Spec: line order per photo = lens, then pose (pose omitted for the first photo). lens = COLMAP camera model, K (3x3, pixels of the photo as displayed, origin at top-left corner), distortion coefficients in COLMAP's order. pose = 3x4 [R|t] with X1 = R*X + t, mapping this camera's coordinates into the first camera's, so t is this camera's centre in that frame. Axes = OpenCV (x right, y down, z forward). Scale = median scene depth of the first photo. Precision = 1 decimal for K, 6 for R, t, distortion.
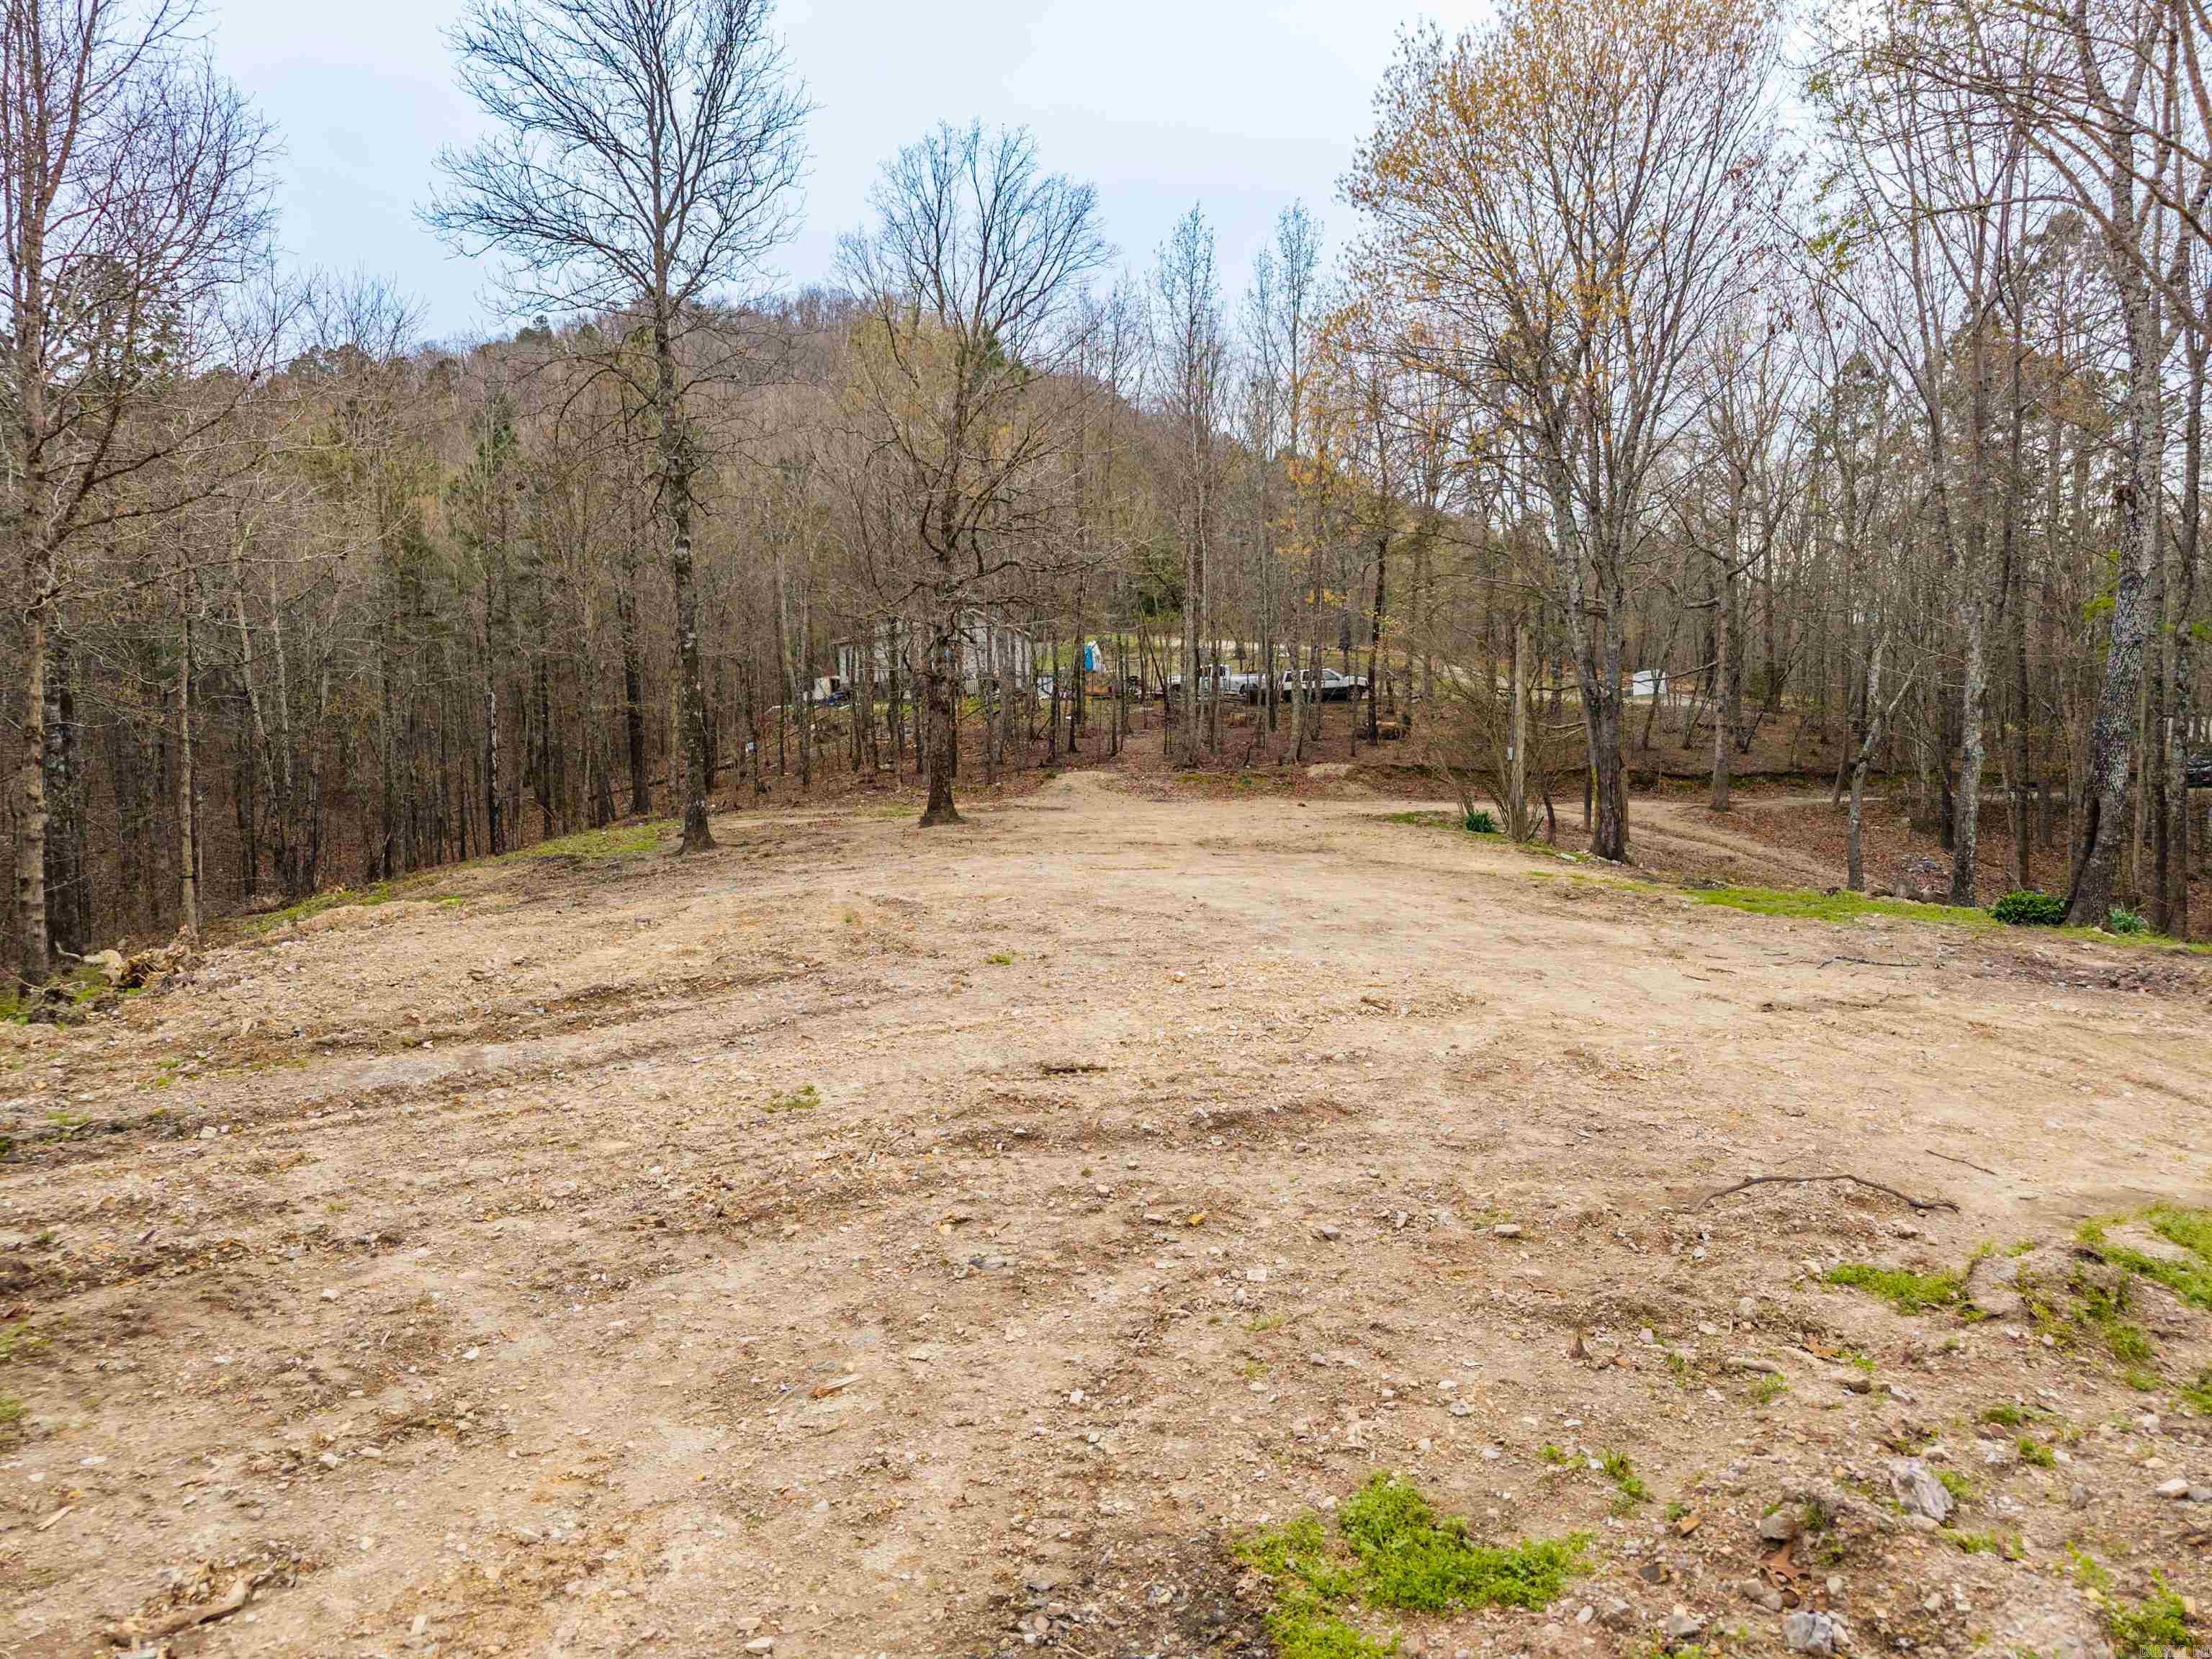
lens RADIAL K [[1504.2, 0, 1110.0], [0, 1504.2, 824.5], [0, 0, 1]] dist [0.006991, -0.006646]
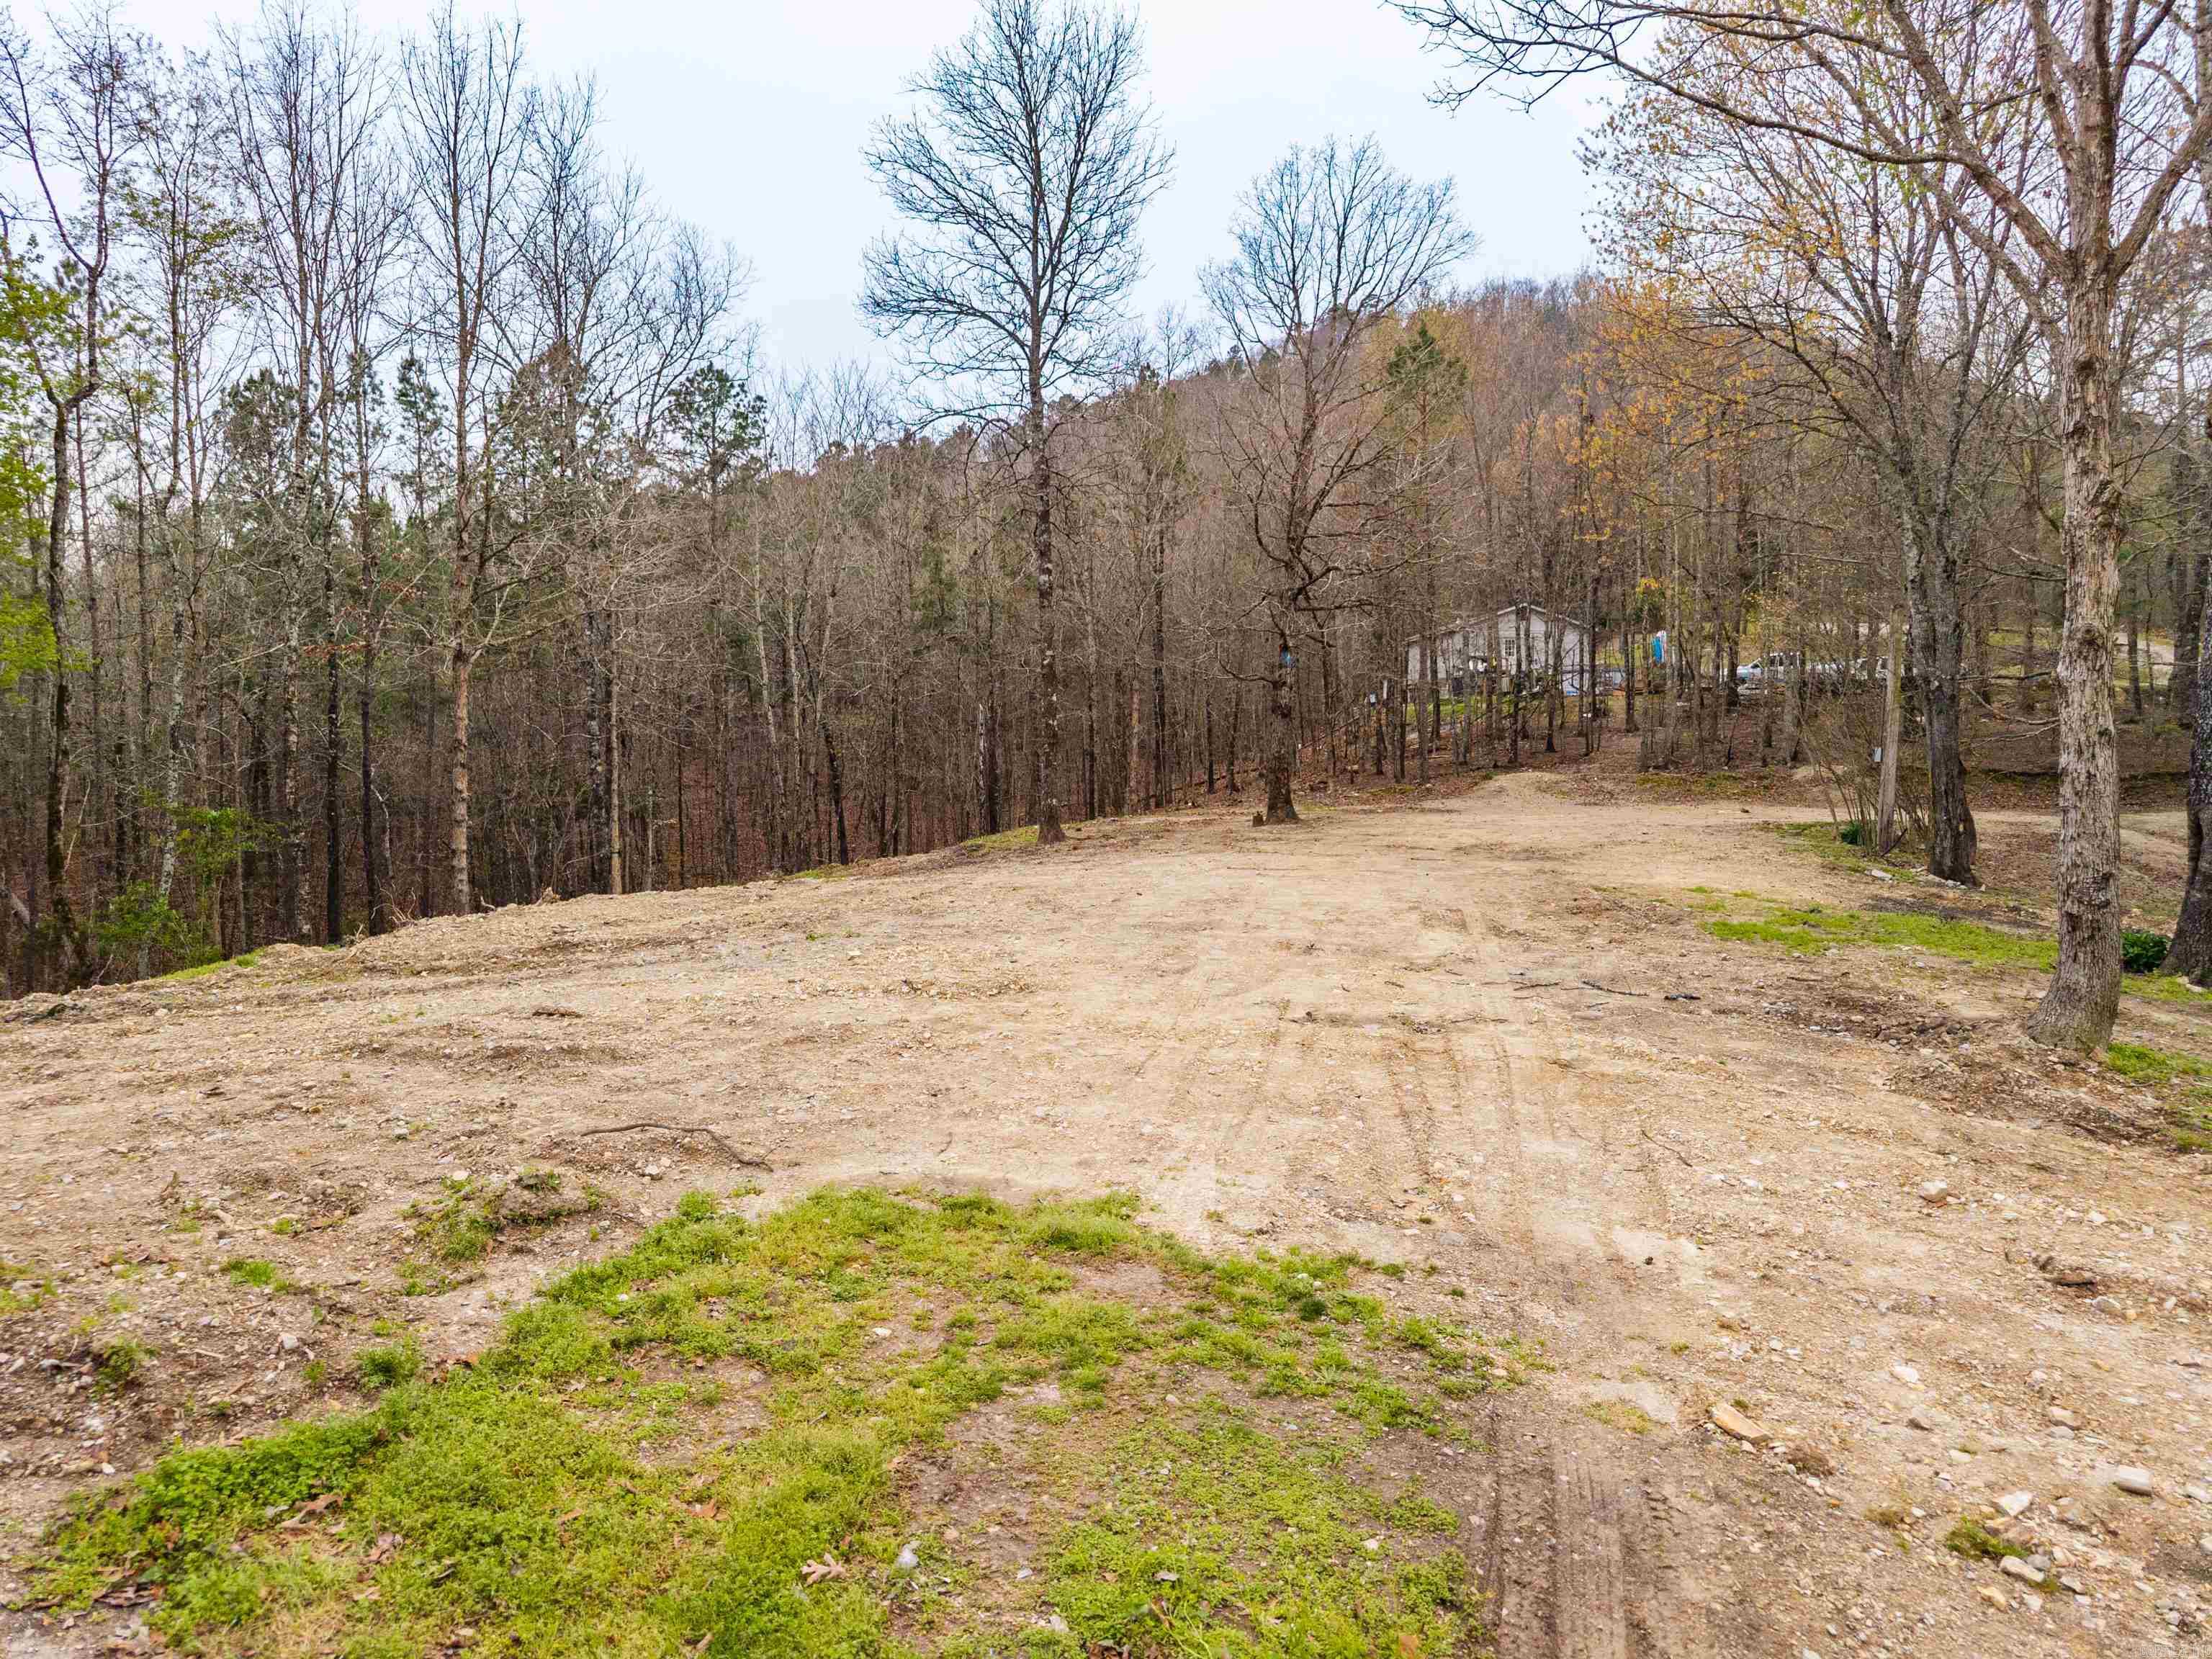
lens RADIAL K [[1504.2, 0, 1115.2], [0, 1504.2, 839.2], [0, 0, 1]] dist [0.006991, -0.006646]
pose [[0.892230, 0.022980, -0.450996, 0.179711], [-0.018240, 0.999723, 0.014855, -0.002061], [0.451213, -0.005028, 0.892402, 0.011827]]
